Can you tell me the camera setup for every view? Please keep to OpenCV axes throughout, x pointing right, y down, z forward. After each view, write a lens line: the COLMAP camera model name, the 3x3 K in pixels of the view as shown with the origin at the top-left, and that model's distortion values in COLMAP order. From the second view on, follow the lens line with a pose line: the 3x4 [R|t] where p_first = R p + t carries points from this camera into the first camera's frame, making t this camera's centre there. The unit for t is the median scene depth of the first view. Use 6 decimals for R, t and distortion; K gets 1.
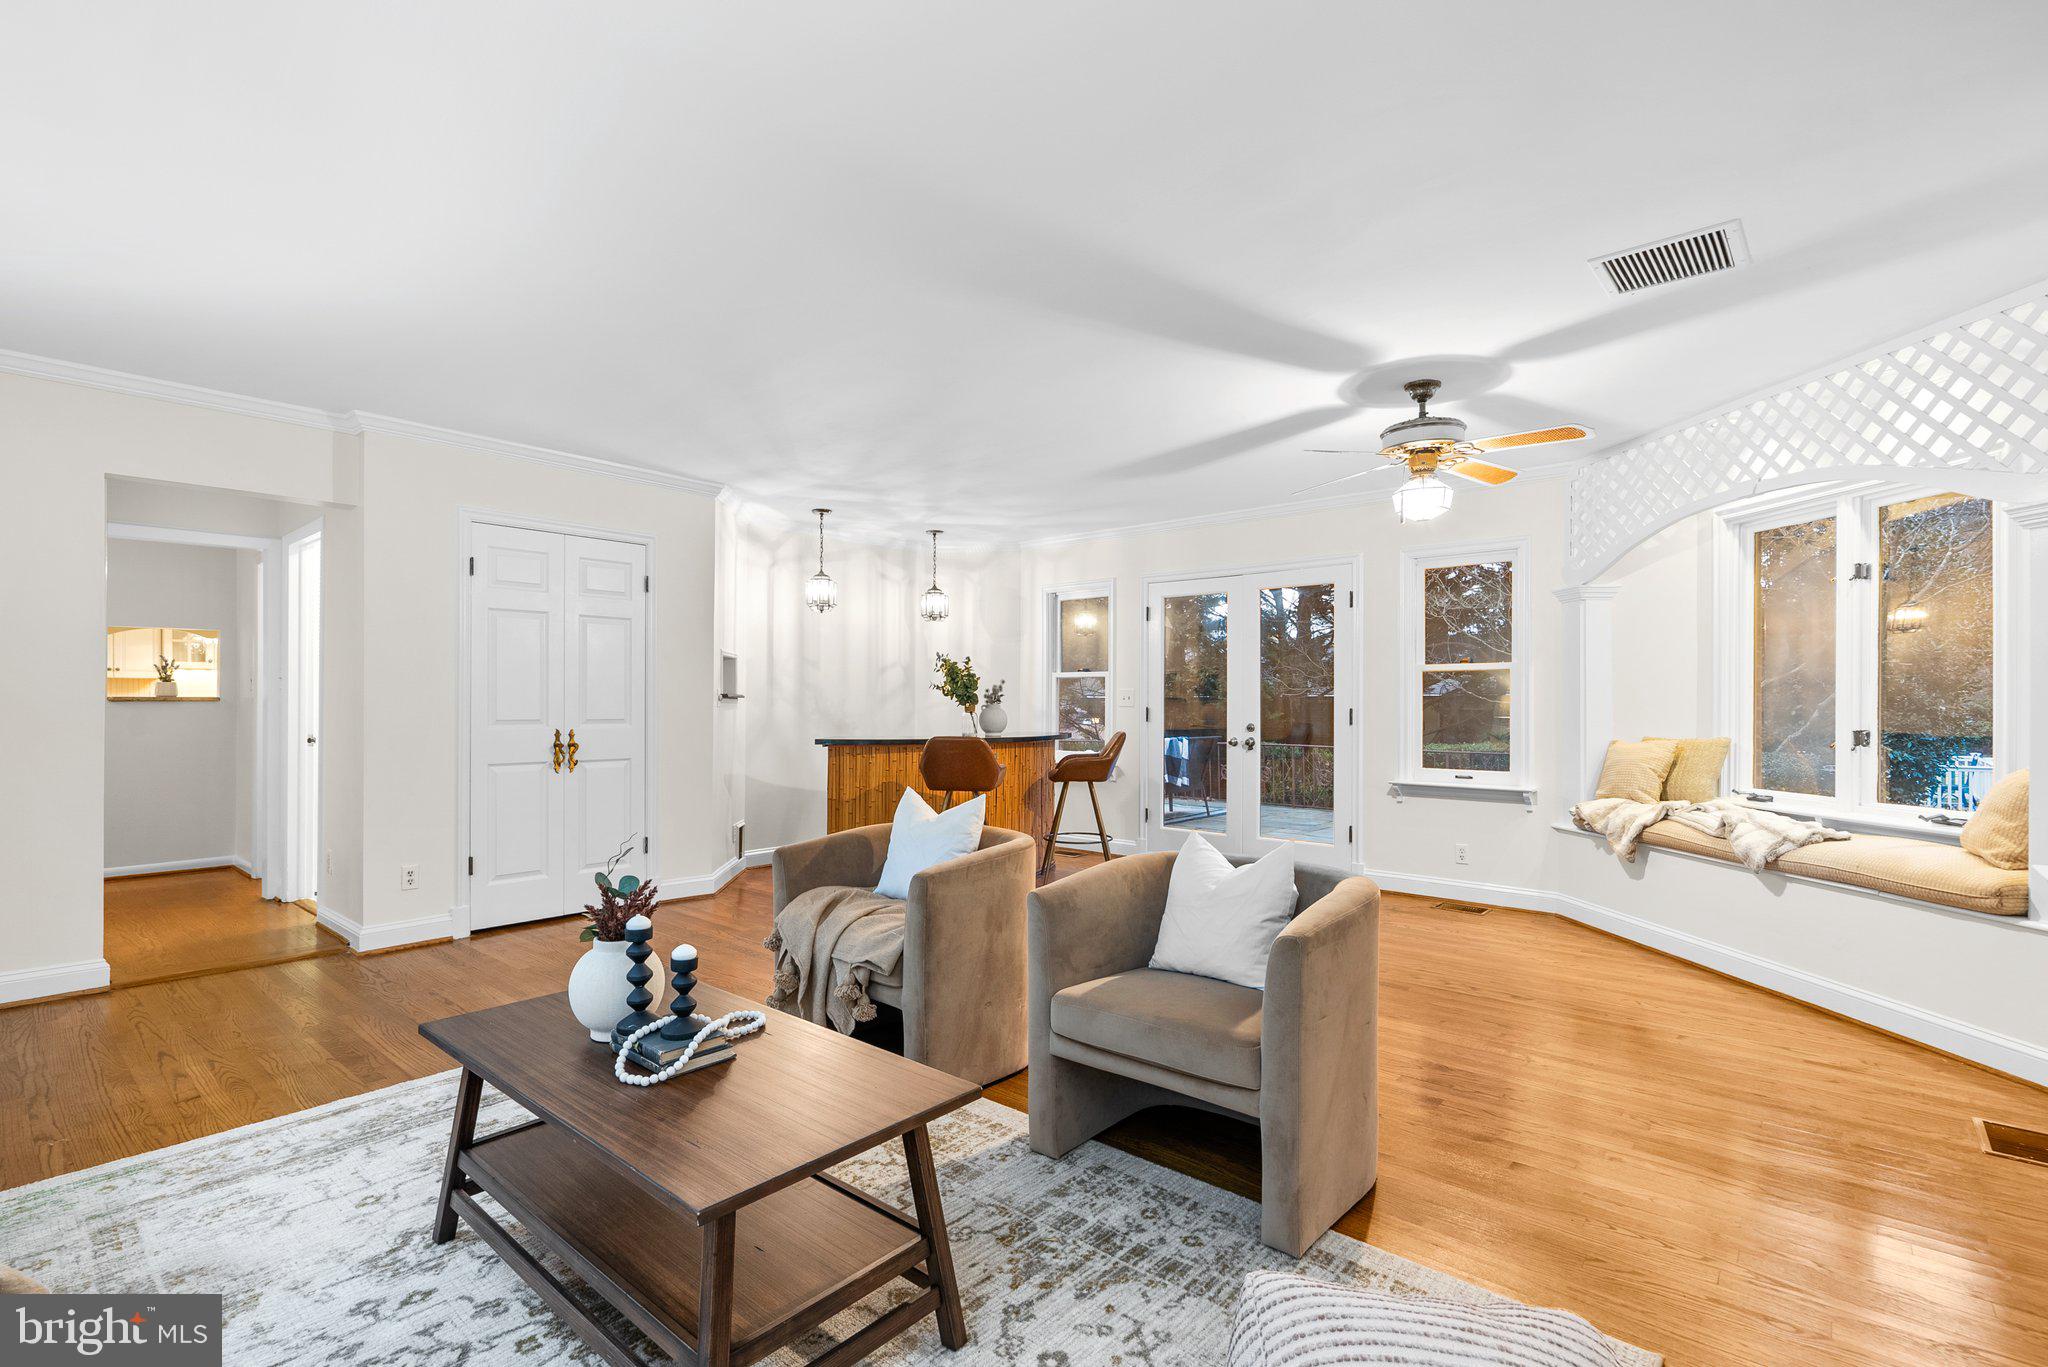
lens RADIAL K [[944.8, 0, 1010.0], [0, 944.8, 696.5], [0, 0, 1]] dist [-0.006915, 0.003514]
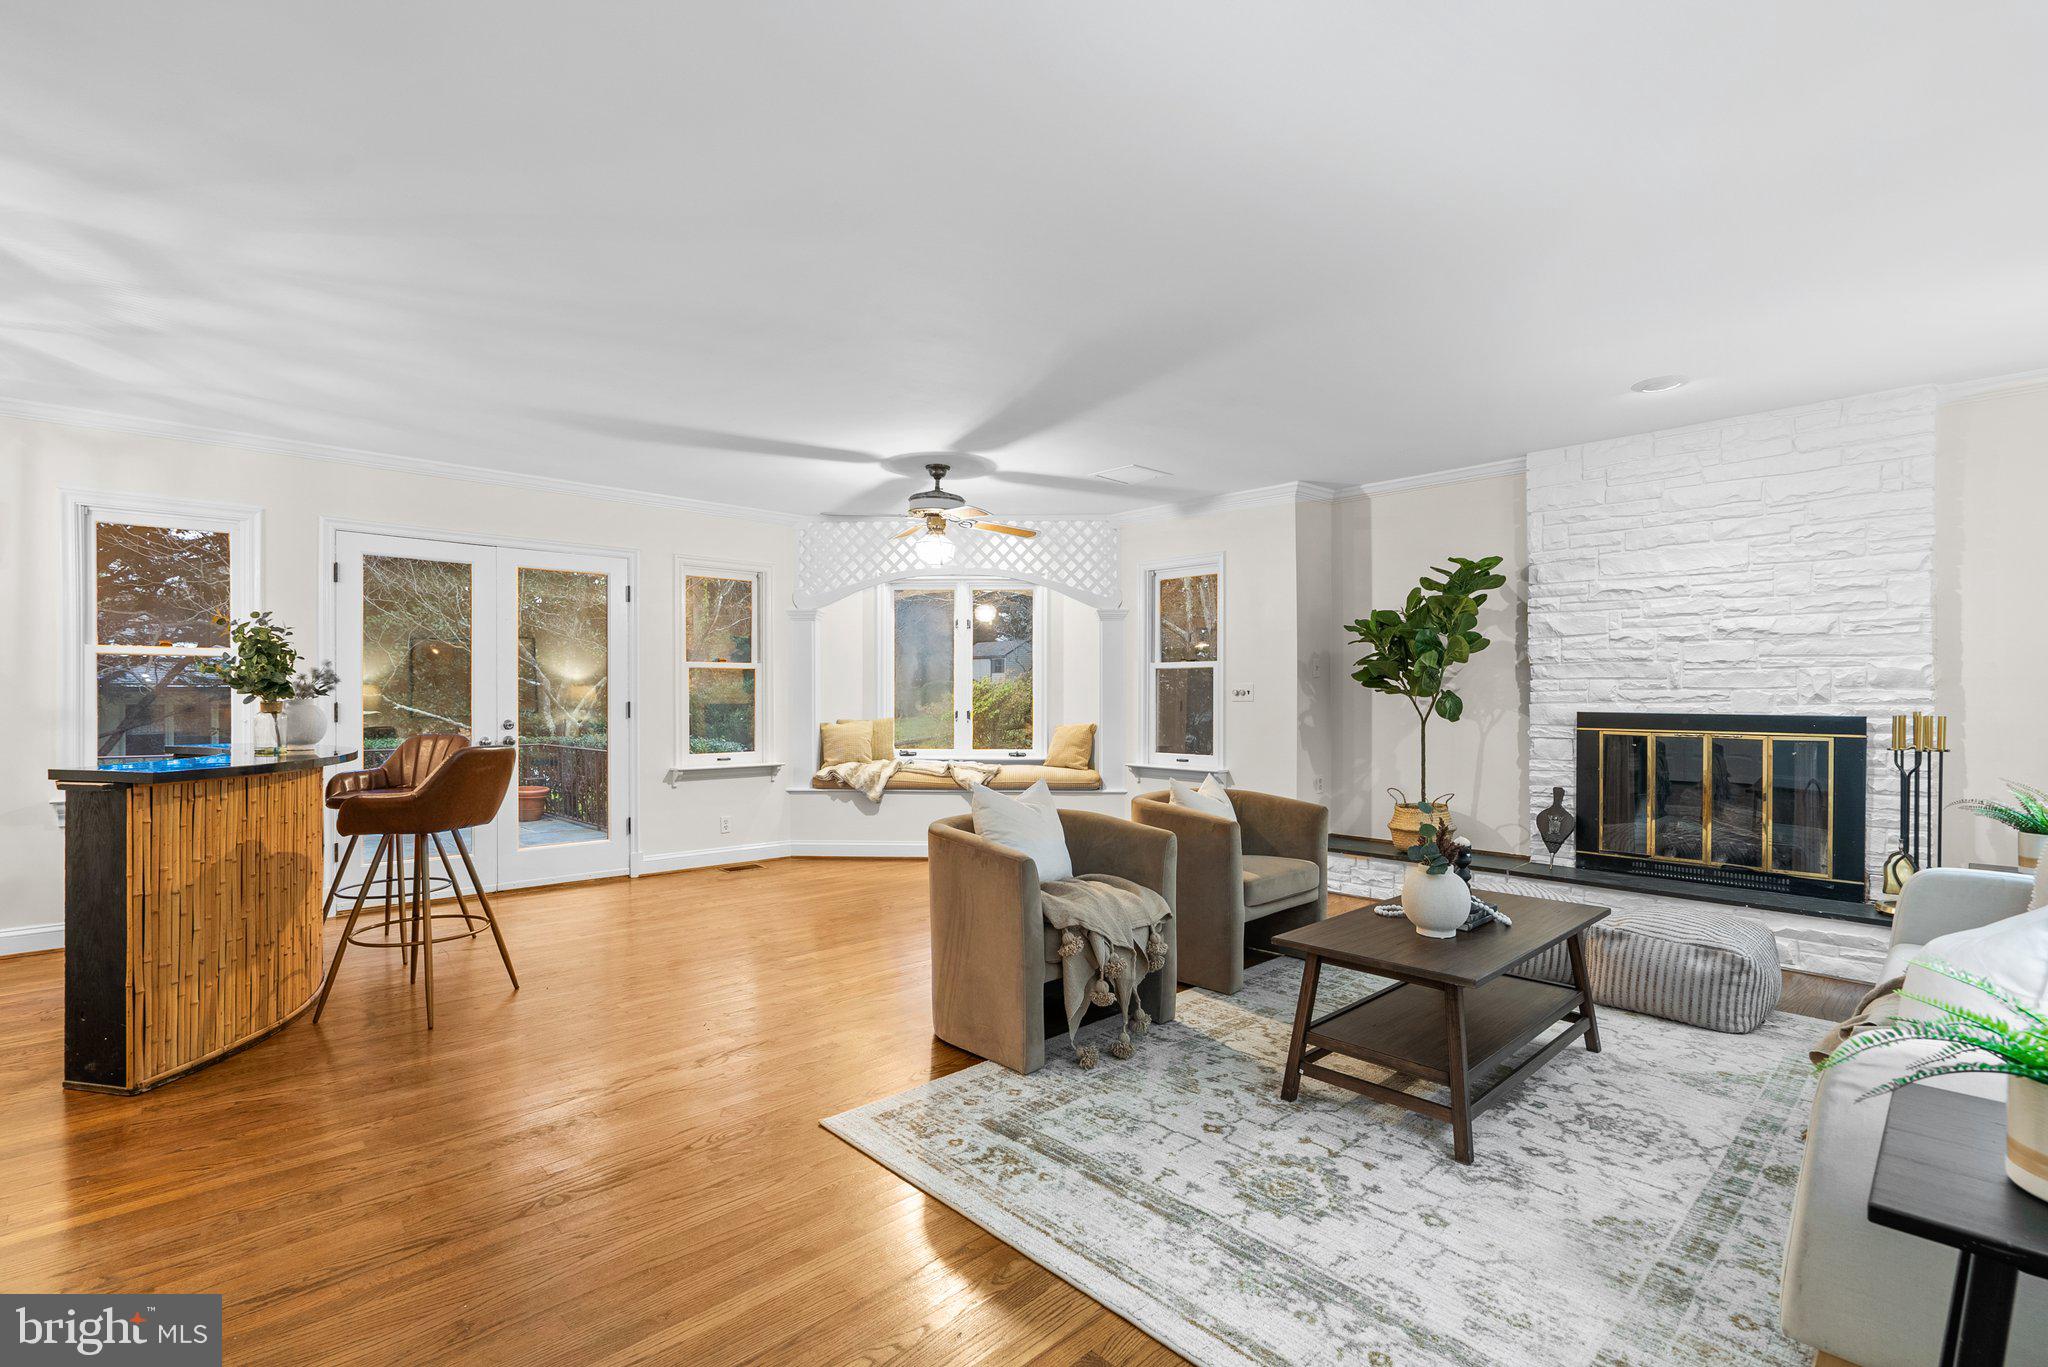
lens RADIAL K [[944.8, 0, 1023.1], [0, 944.8, 689.6], [0, 0, 1]] dist [-0.006915, 0.003514]
pose [[0.084948, 0.005782, 0.996369, -0.751203], [-0.005172, 0.999972, -0.005361, 0.003975], [-0.996372, -0.004698, 0.084975, 0.602784]]
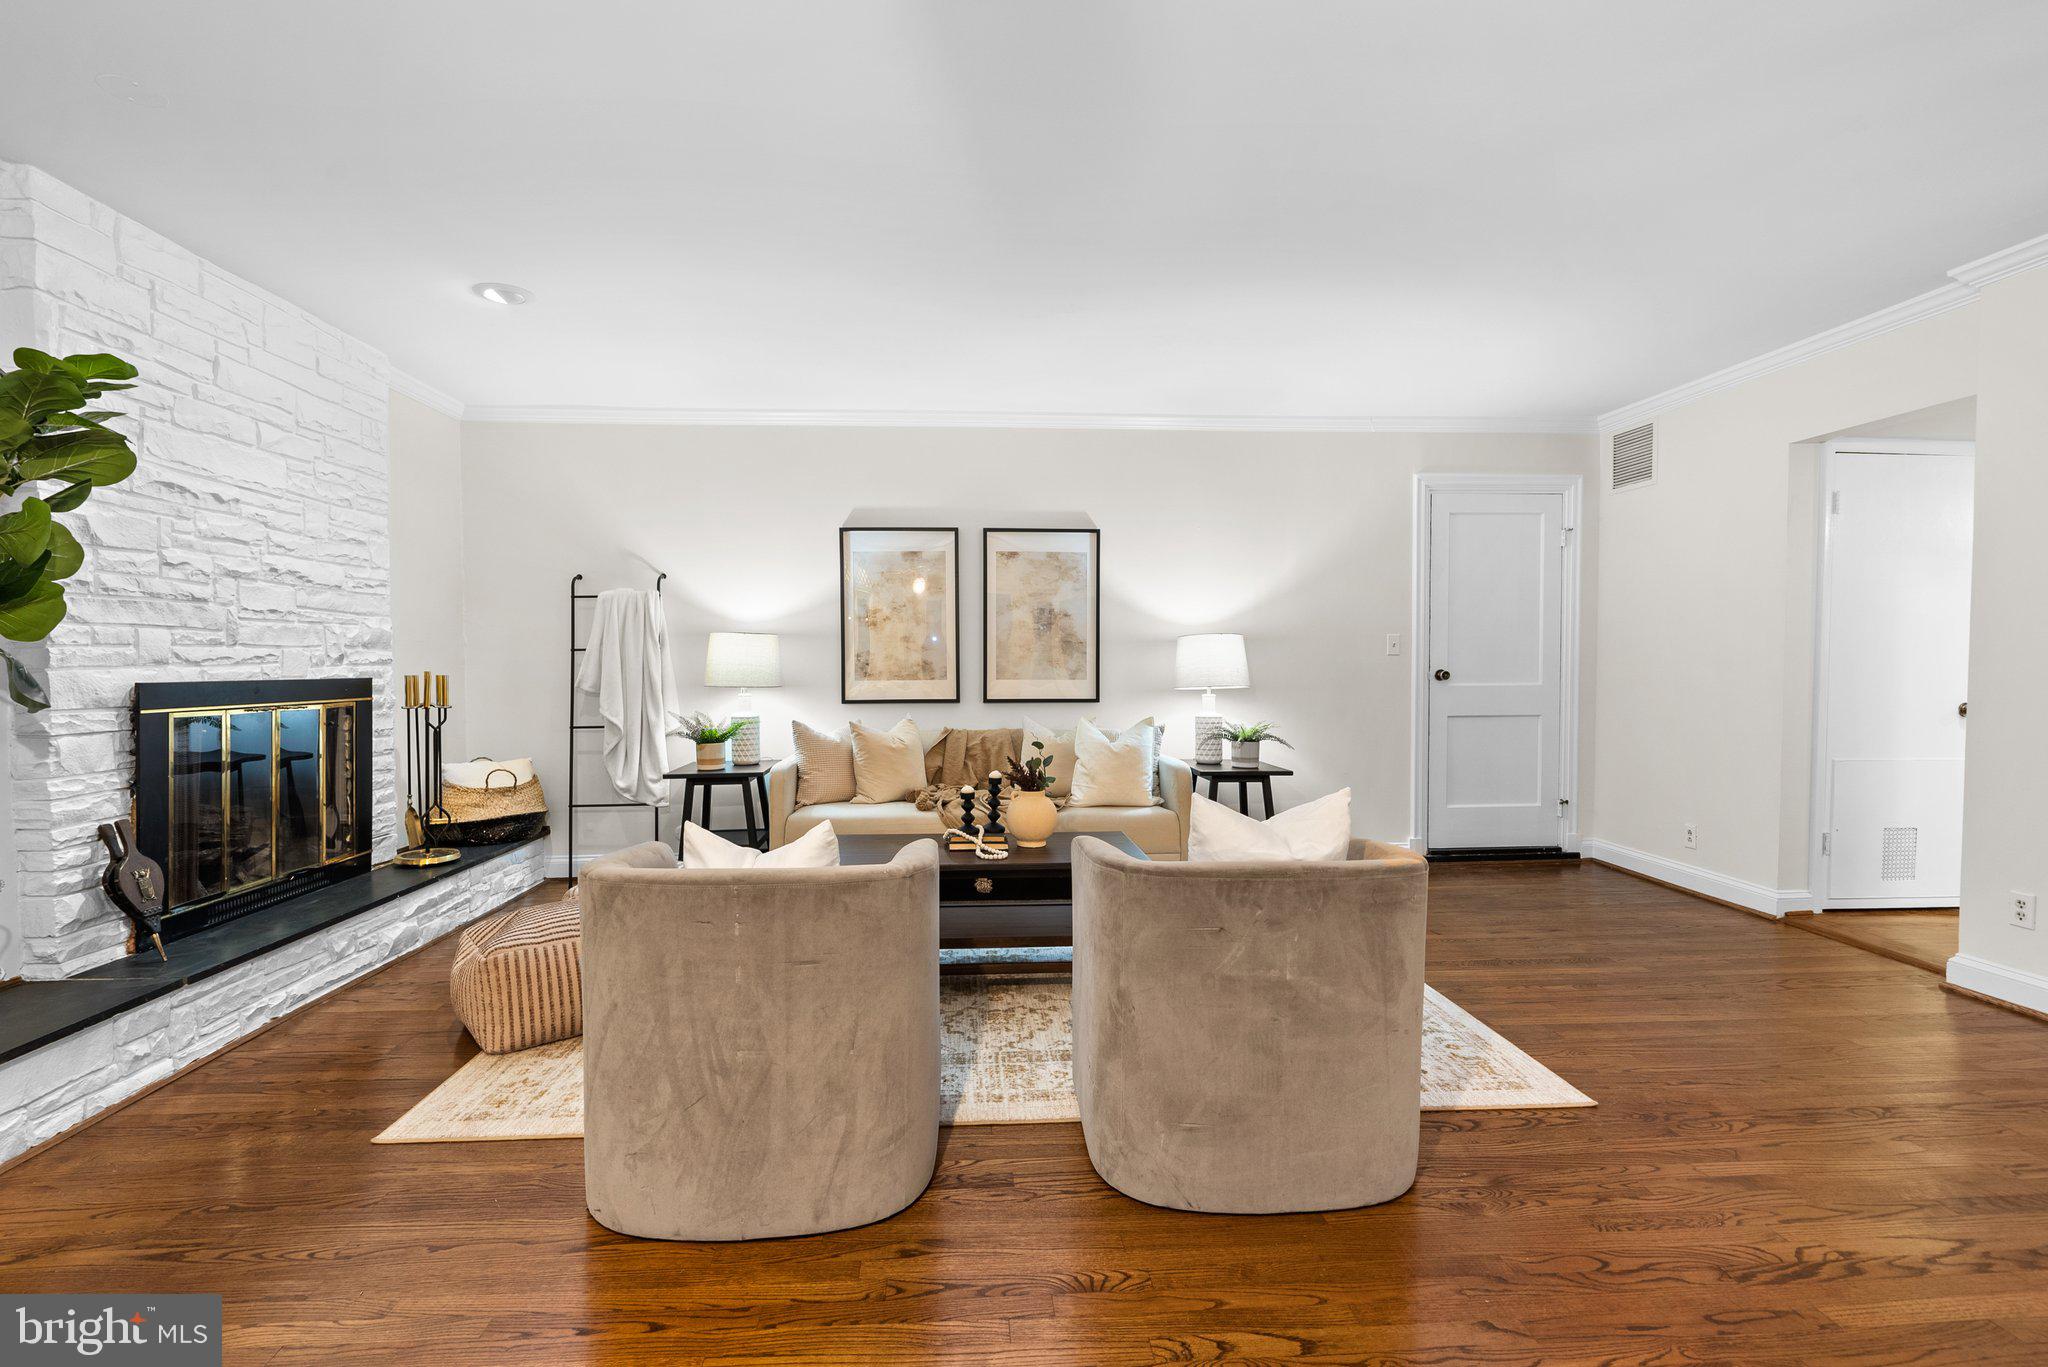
lens RADIAL K [[944.8, 0, 1003.9], [0, 944.8, 686.7], [0, 0, 1]] dist [-0.006915, 0.003514]
pose [[-0.704126, 0.019360, -0.709811, 0.342635], [0.003339, 0.999707, 0.023954, 0.009661], [0.710067, 0.014496, -0.703985, 0.886713]]
